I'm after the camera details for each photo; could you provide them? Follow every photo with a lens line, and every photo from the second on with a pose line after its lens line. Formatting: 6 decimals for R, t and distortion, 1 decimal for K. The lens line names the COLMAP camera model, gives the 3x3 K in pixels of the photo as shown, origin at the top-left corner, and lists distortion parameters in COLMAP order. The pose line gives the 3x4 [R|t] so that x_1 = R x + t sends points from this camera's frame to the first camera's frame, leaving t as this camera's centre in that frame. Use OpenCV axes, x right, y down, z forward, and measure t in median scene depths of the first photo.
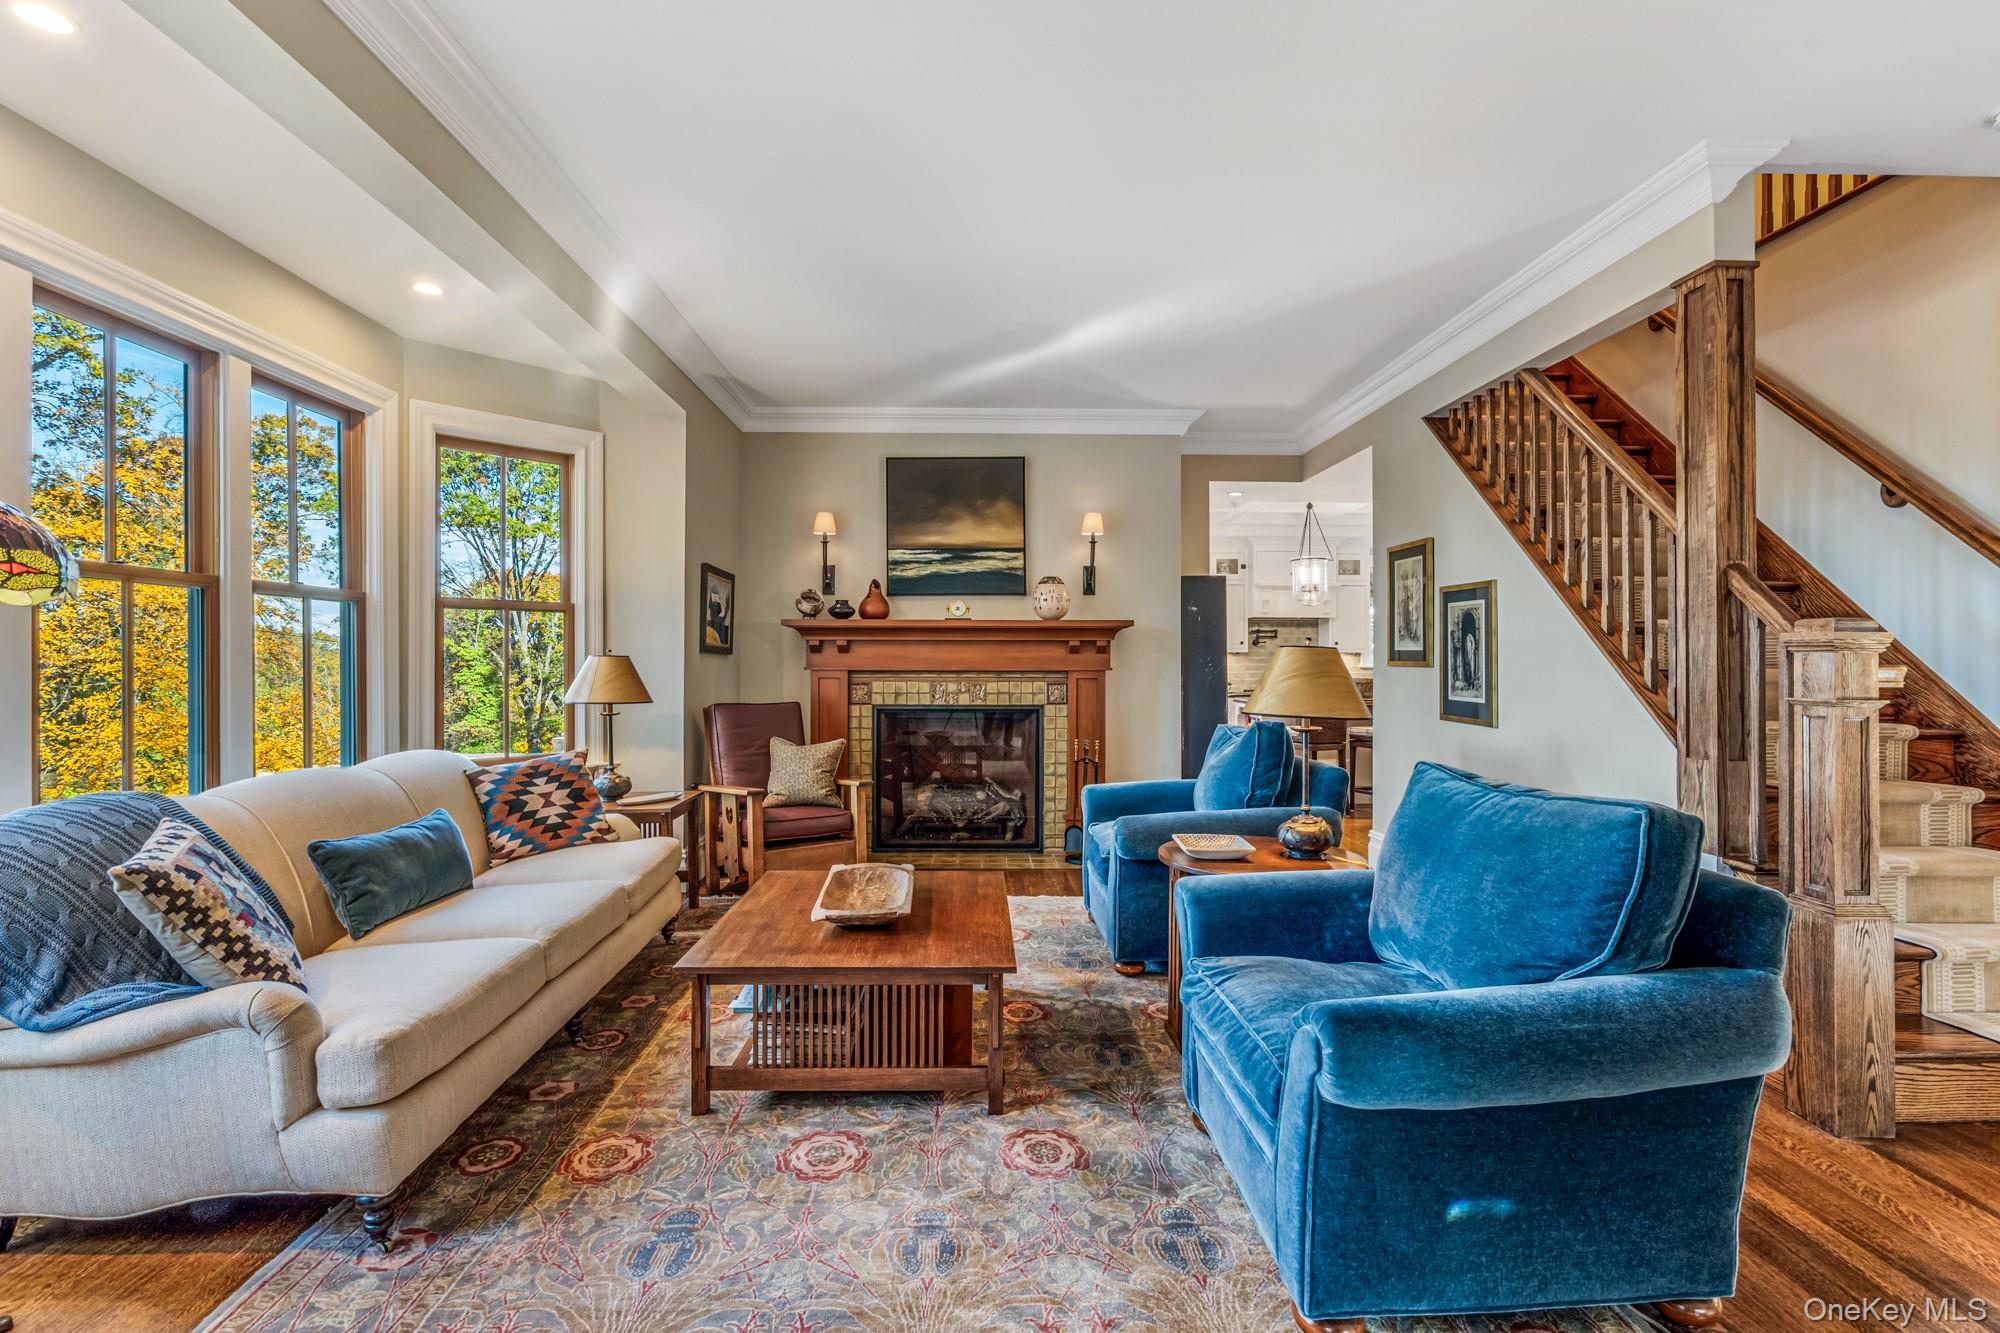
lens RADIAL K [[914.0, 0, 983.5], [0, 914.0, 656.1], [0, 0, 1]] dist [0.003763, 0.002395]
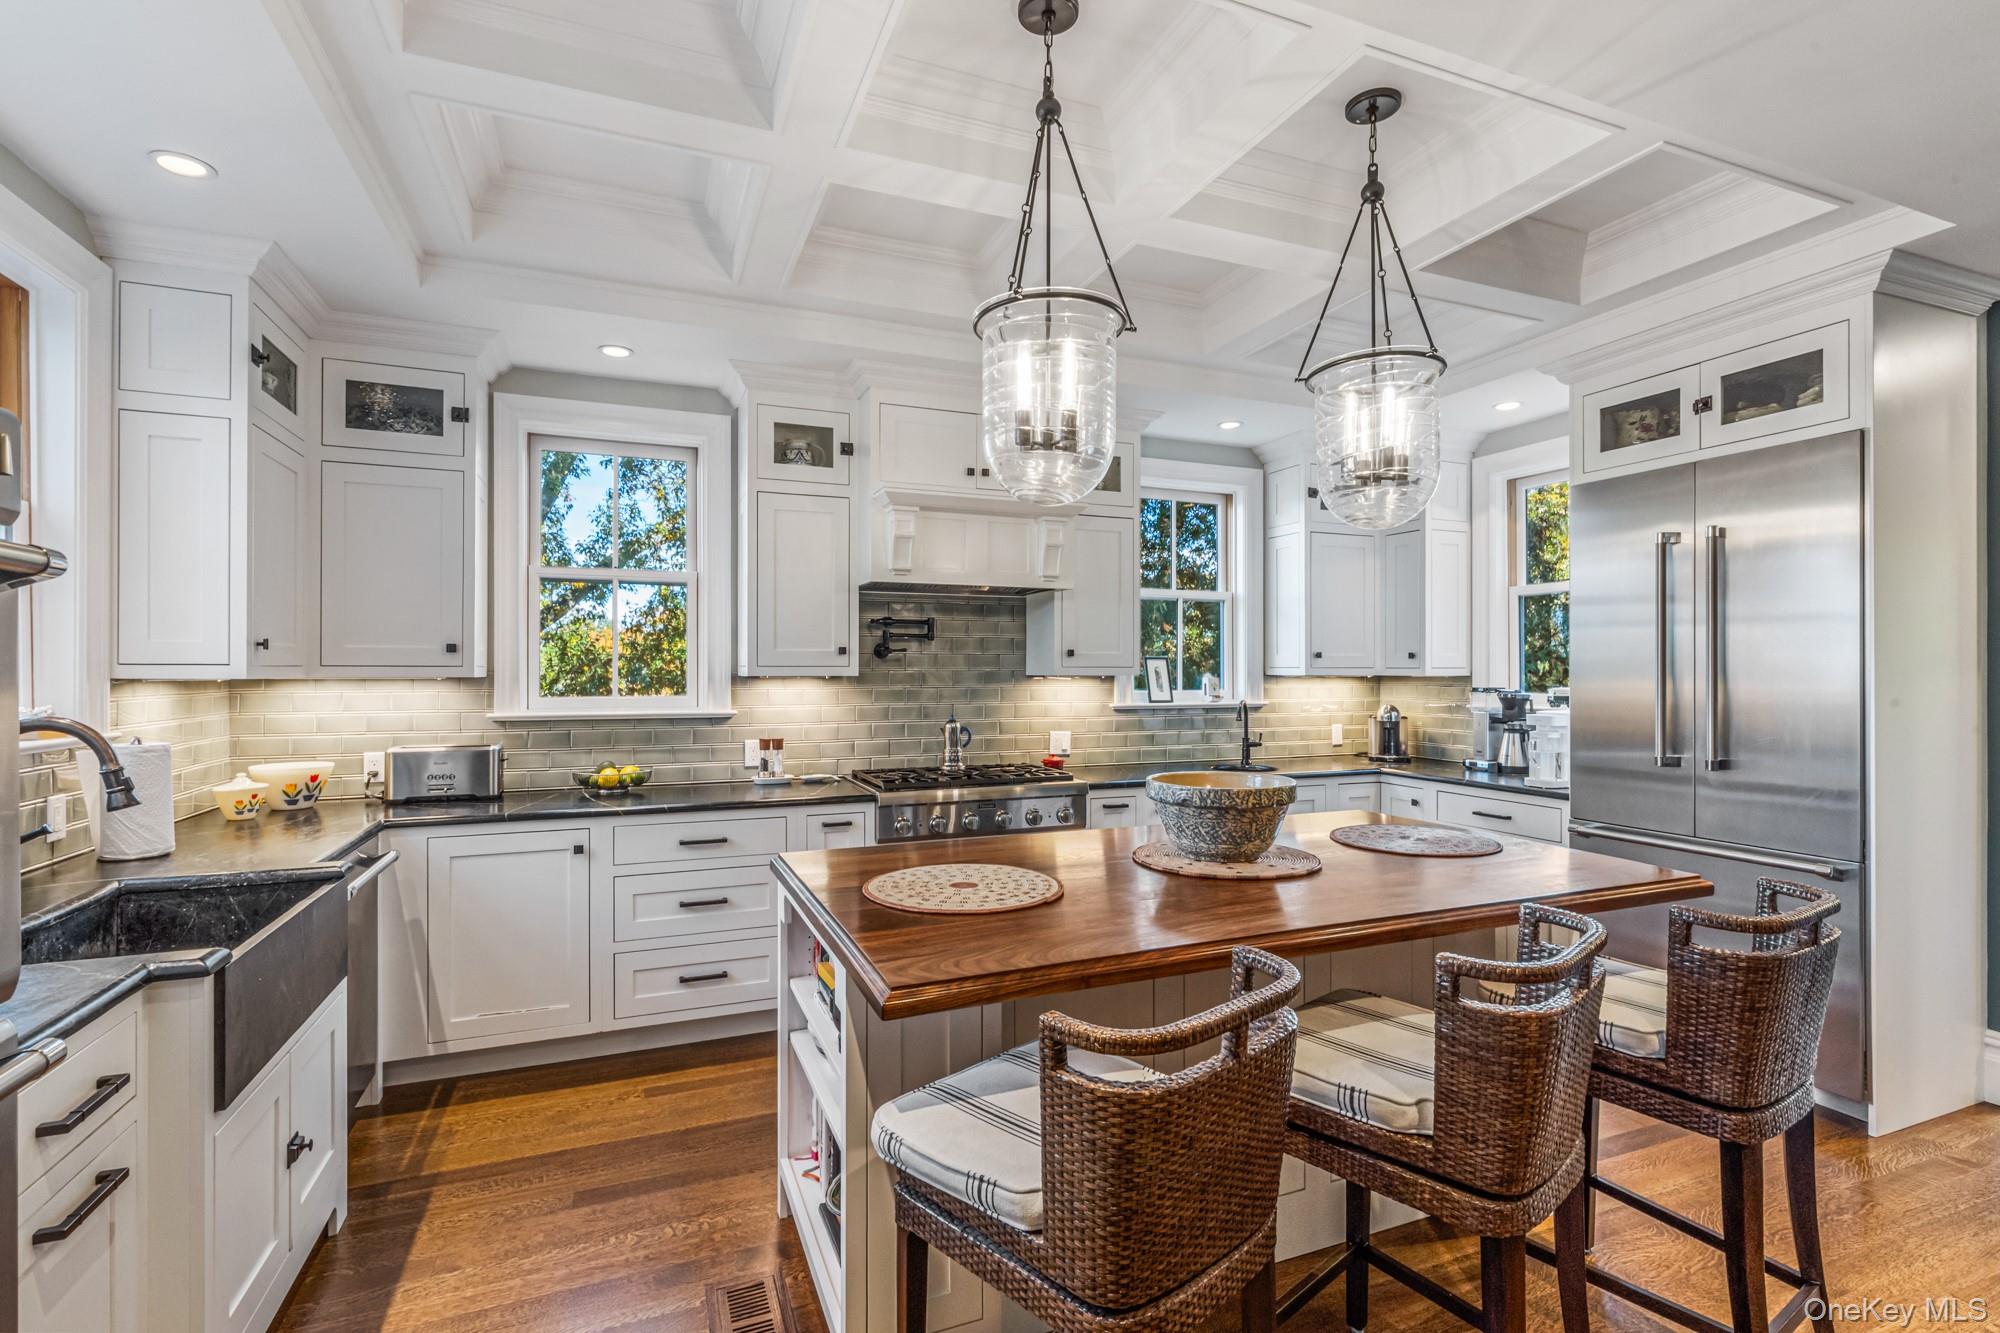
lens RADIAL K [[914.0, 0, 984.3], [0, 914.0, 662.1], [0, 0, 1]] dist [0.003763, 0.002395]
pose [[0.937302, -0.000858, 0.348518, 0.345796], [0.002194, 0.999992, -0.003437, -0.013752], [-0.348513, 0.003986, 0.937296, 1.054349]]
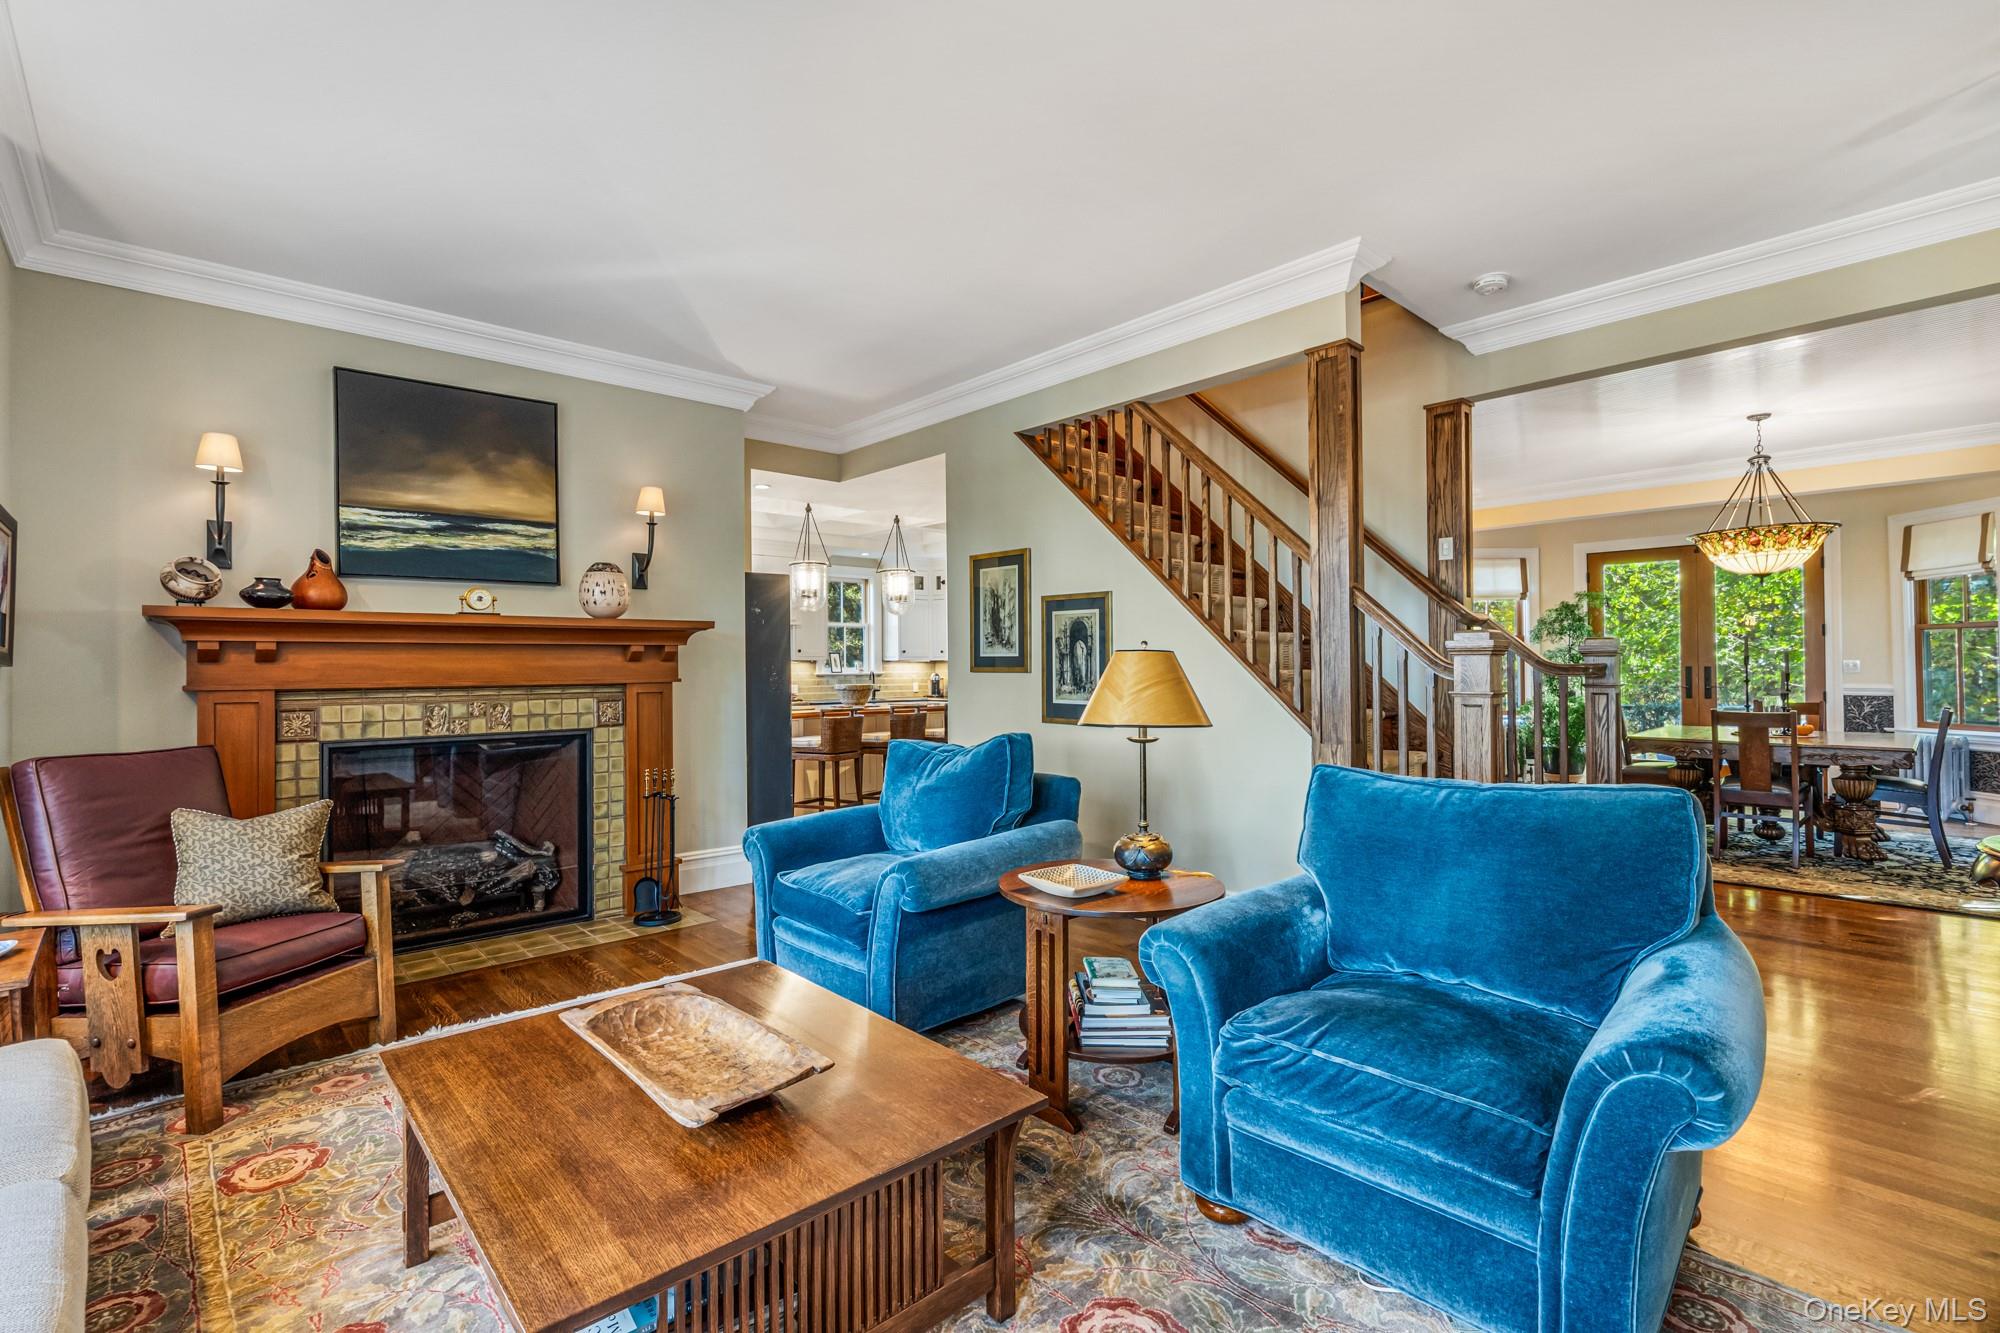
lens RADIAL K [[914.0, 0, 980.3], [0, 914.0, 662.5], [0, 0, 1]] dist [0.003763, 0.002395]
pose [[0.758742, -0.005750, 0.651366, -0.189562], [0.006727, 0.999977, 0.000991, -0.000626], [-0.651357, 0.003630, 0.758763, 0.198145]]
